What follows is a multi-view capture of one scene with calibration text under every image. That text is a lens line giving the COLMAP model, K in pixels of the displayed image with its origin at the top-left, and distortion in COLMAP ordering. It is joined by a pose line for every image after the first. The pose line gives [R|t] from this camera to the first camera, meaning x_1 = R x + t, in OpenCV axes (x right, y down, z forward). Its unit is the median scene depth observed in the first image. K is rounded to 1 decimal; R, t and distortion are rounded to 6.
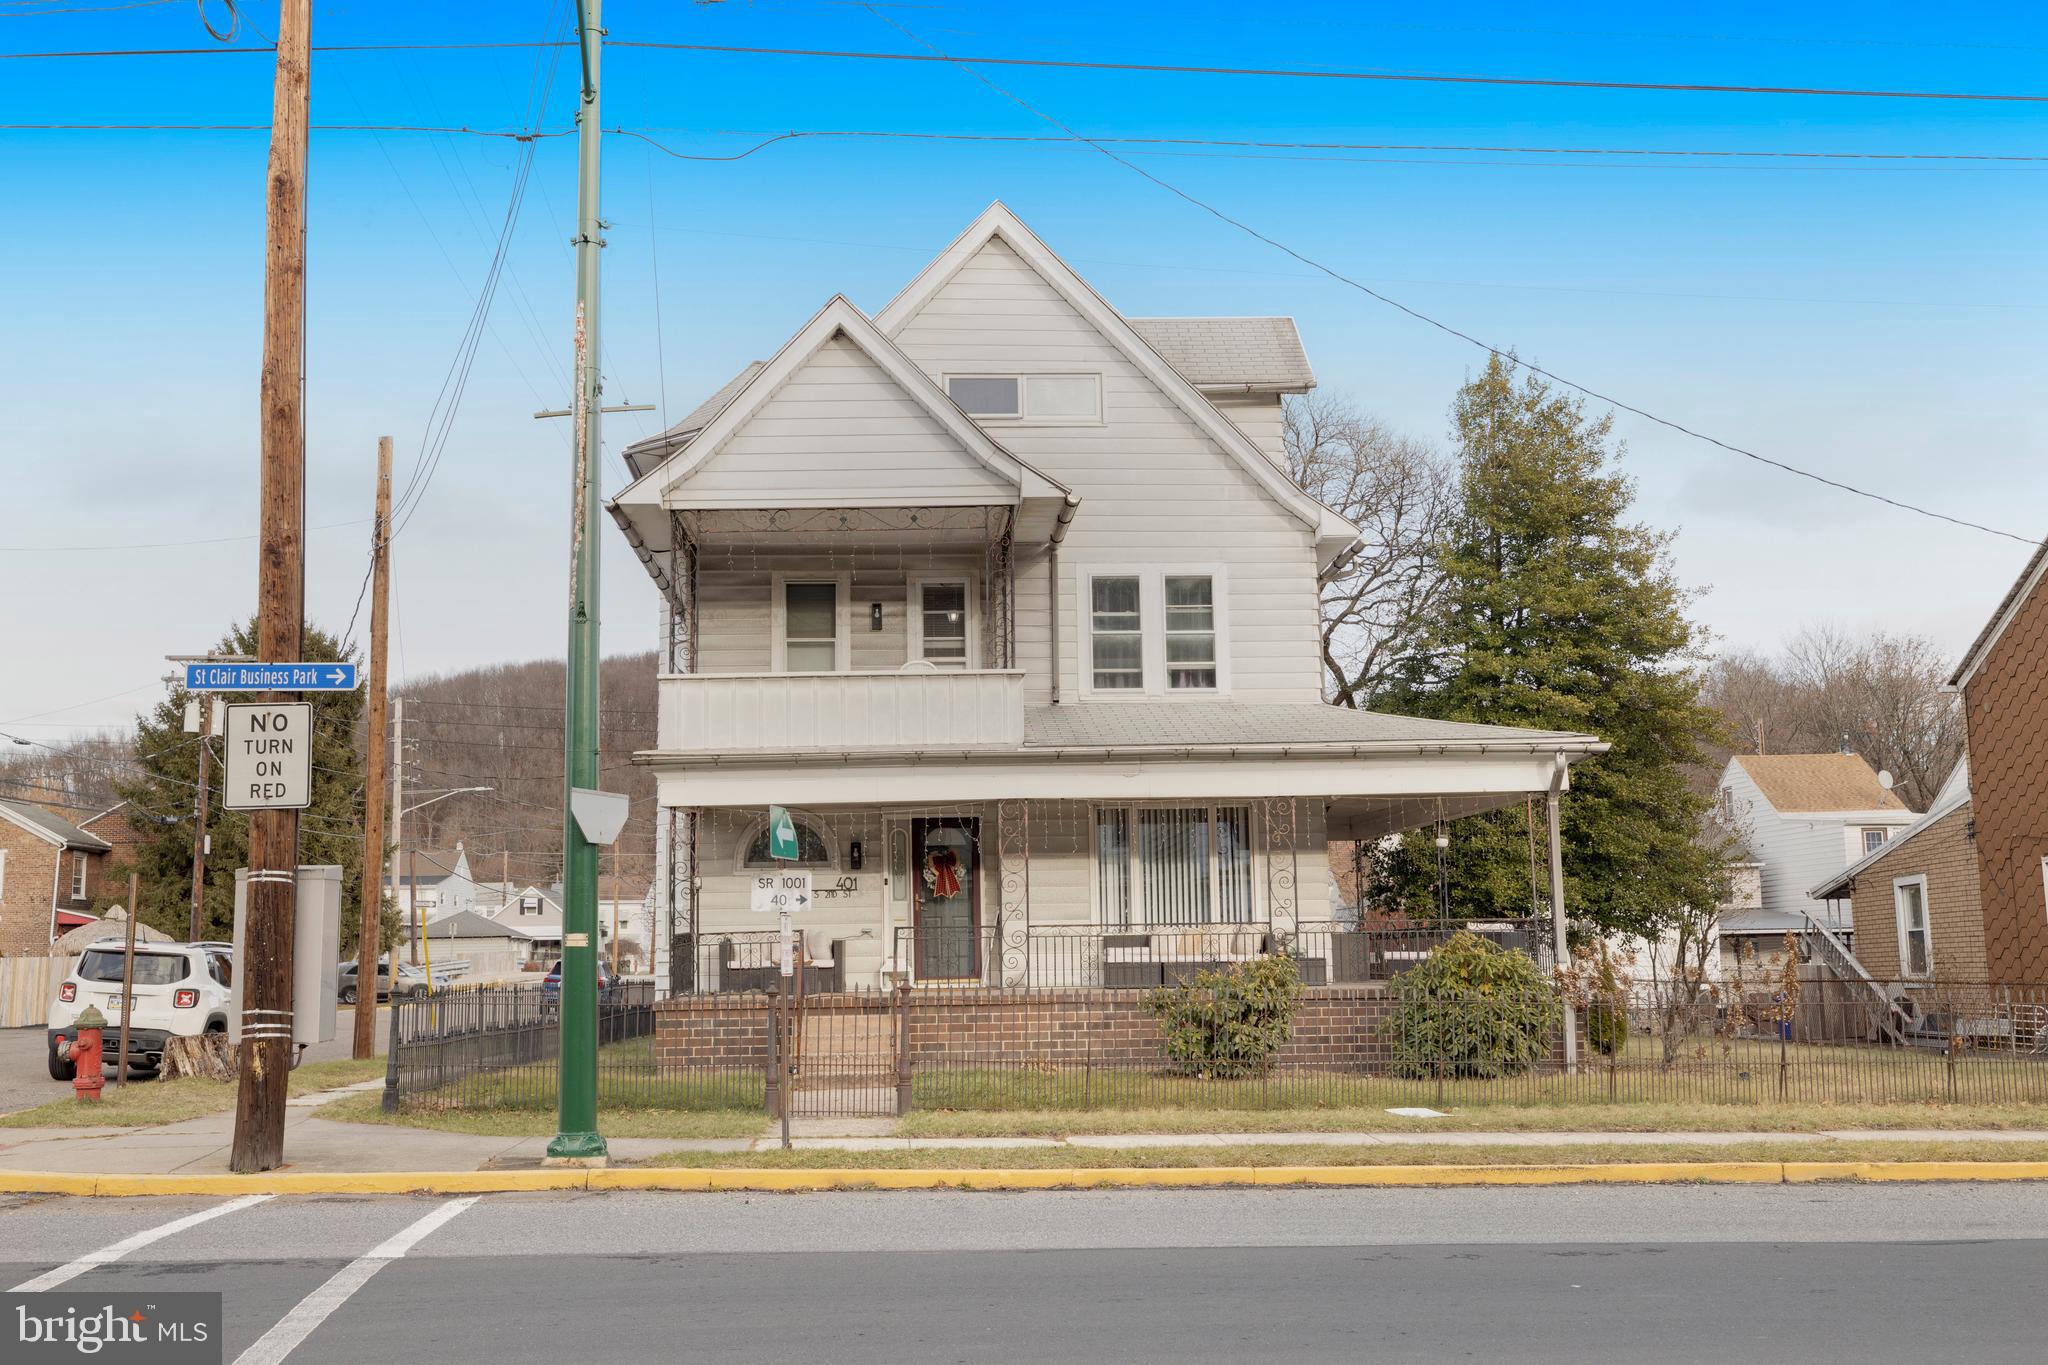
lens RADIAL K [[2032.3, 0, 1024.0], [0, 2032.3, 682.5], [0, 0, 1]] dist [0.001823, -0.000285]
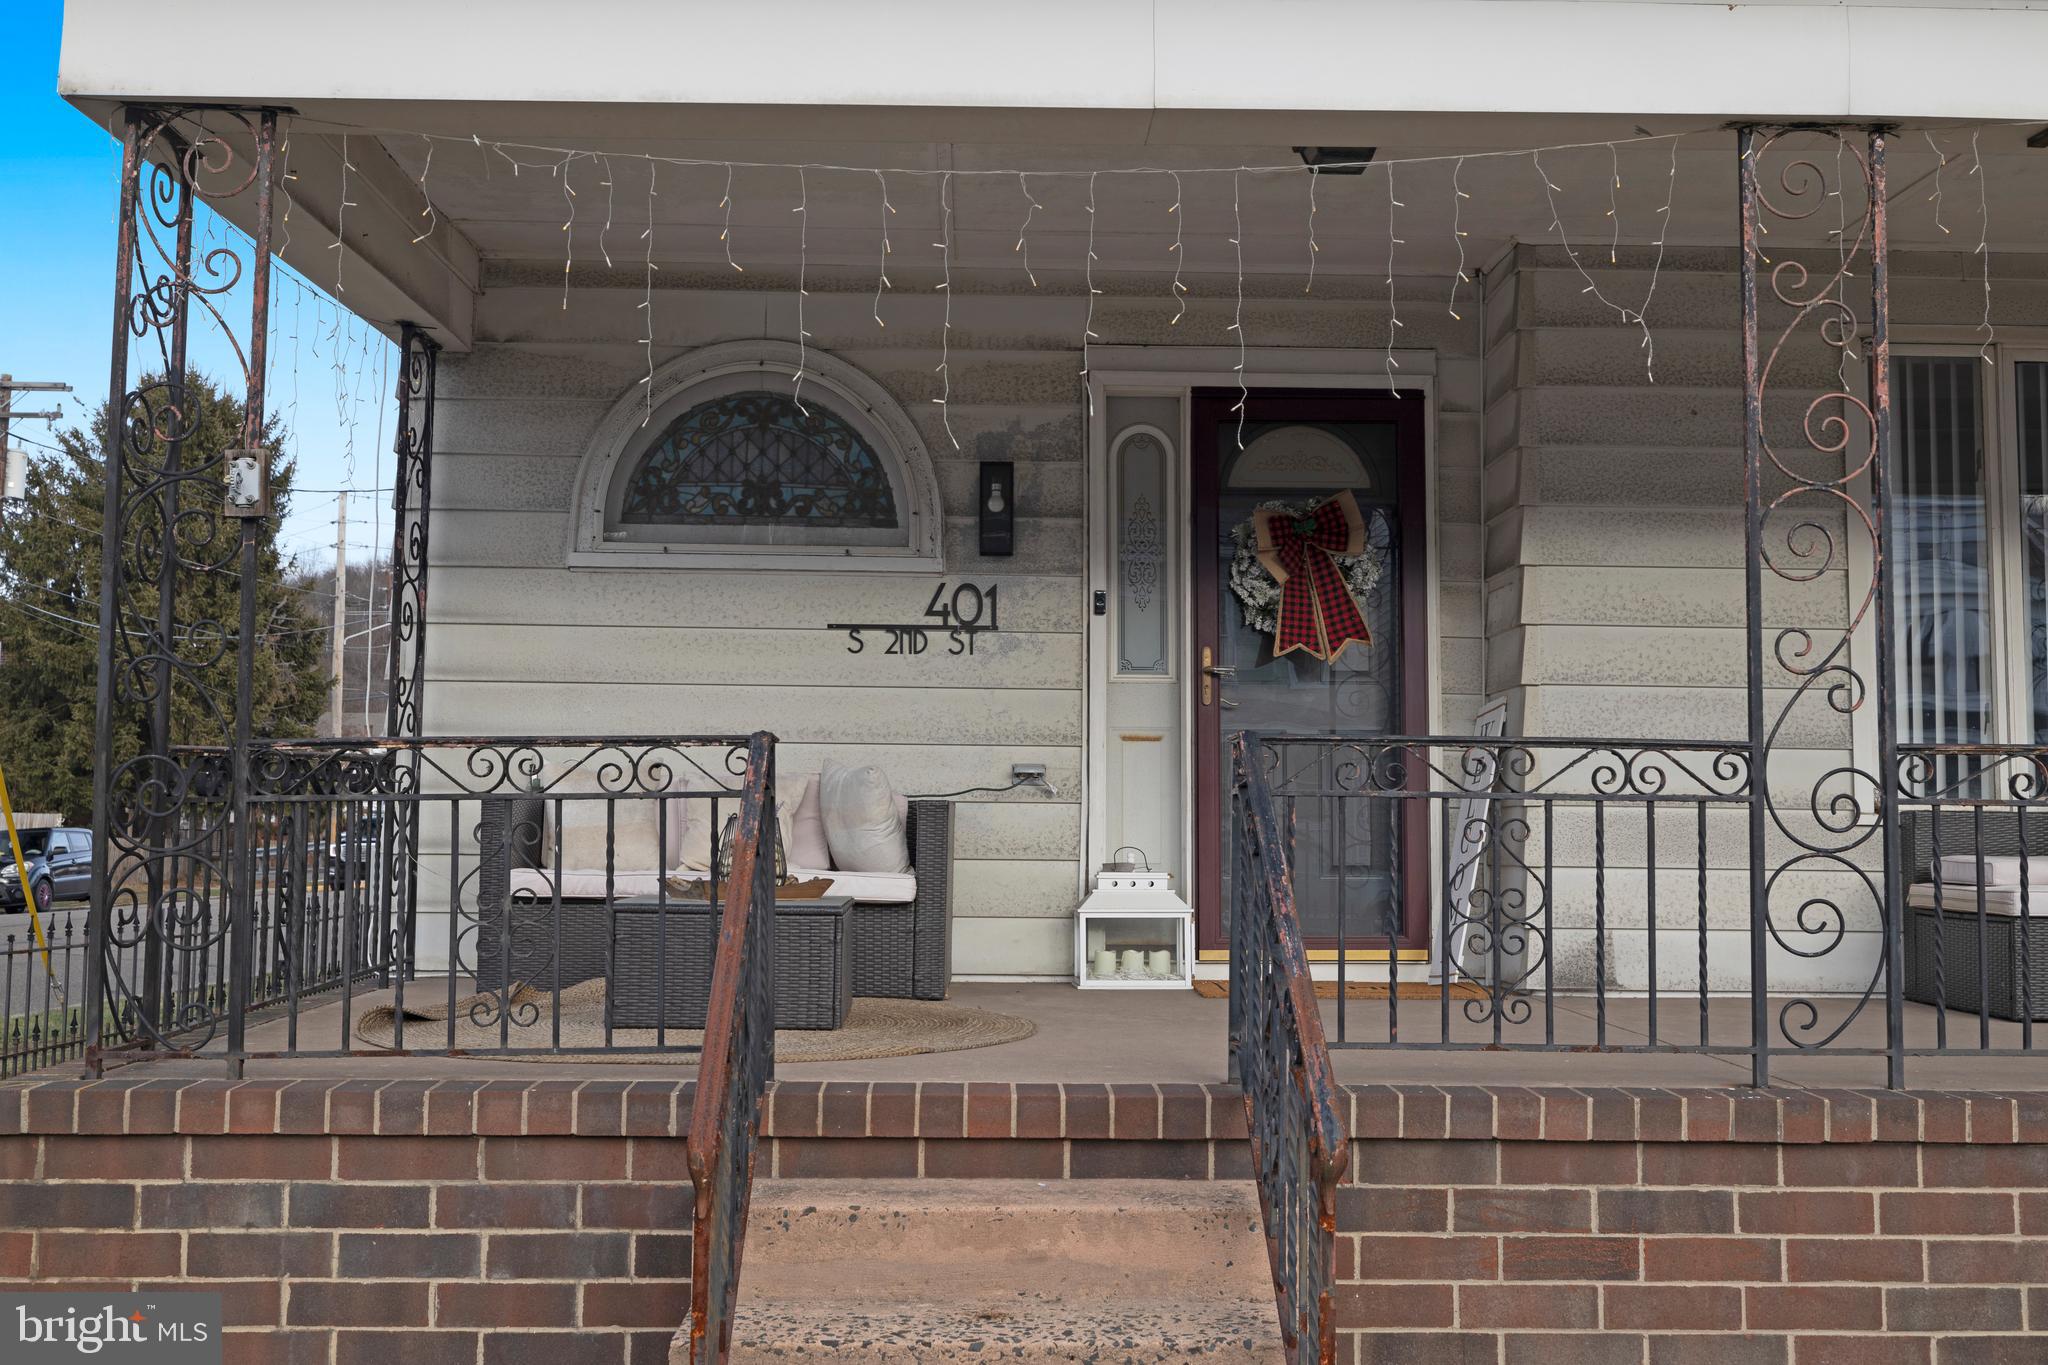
lens RADIAL K [[2032.3, 0, 1024.0], [0, 2032.3, 682.5], [0, 0, 1]] dist [0.001823, -0.000285]
pose [[0.999302, 0.023523, -0.029025, -0.069949], [-0.021792, 0.998046, 0.058557, 0.092813], [0.030346, -0.057884, 0.997862, 0.714451]]
